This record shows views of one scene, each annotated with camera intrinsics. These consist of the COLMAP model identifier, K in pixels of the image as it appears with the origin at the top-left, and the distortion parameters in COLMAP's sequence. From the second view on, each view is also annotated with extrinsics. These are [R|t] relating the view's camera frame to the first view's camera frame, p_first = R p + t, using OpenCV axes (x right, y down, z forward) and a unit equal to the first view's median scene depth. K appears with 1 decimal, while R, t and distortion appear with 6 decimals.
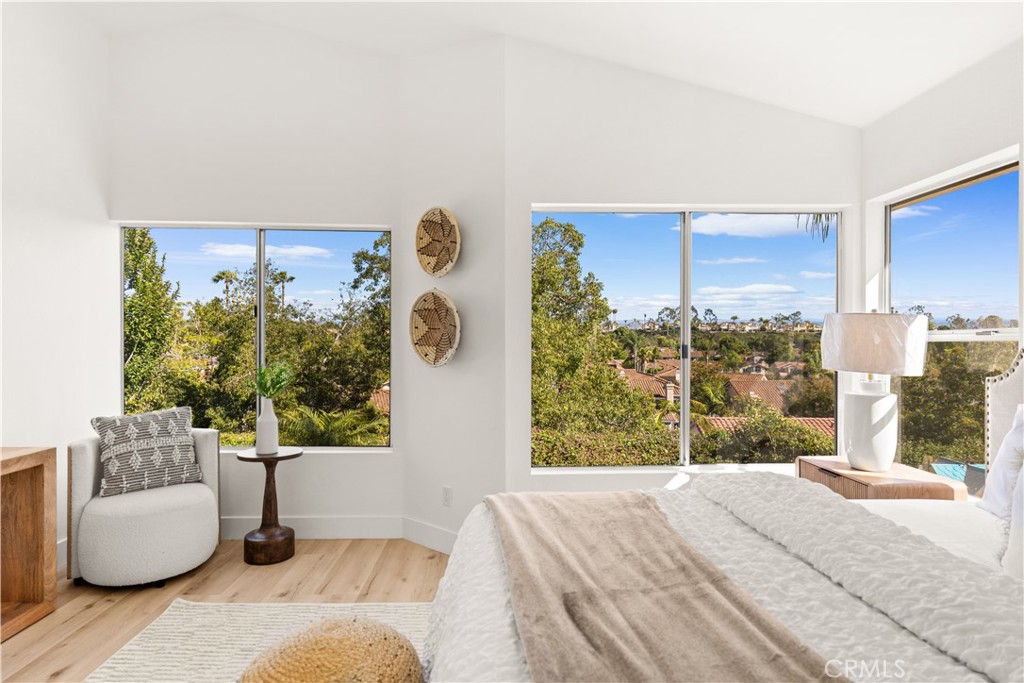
lens RADIAL K [[540.6, 0, 514.5], [0, 540.6, 339.6], [0, 0, 1]] dist [0.004511, -0.001619]
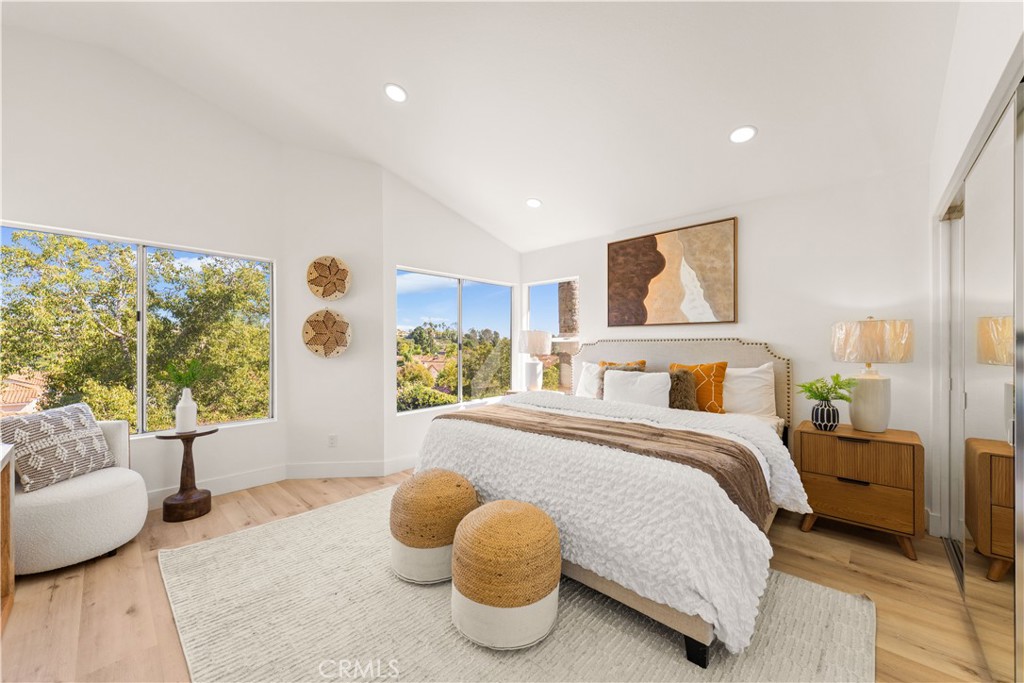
lens RADIAL K [[370.1, 0, 508.4], [0, 370.1, 340.2], [0, 0, 1]] dist [0.004849, -0.001257]
pose [[0.721698, 0.001860, 0.692206, -0.521632], [0.000352, 0.999995, -0.003054, 0.002030], [-0.692208, 0.002447, 0.721693, -0.132742]]
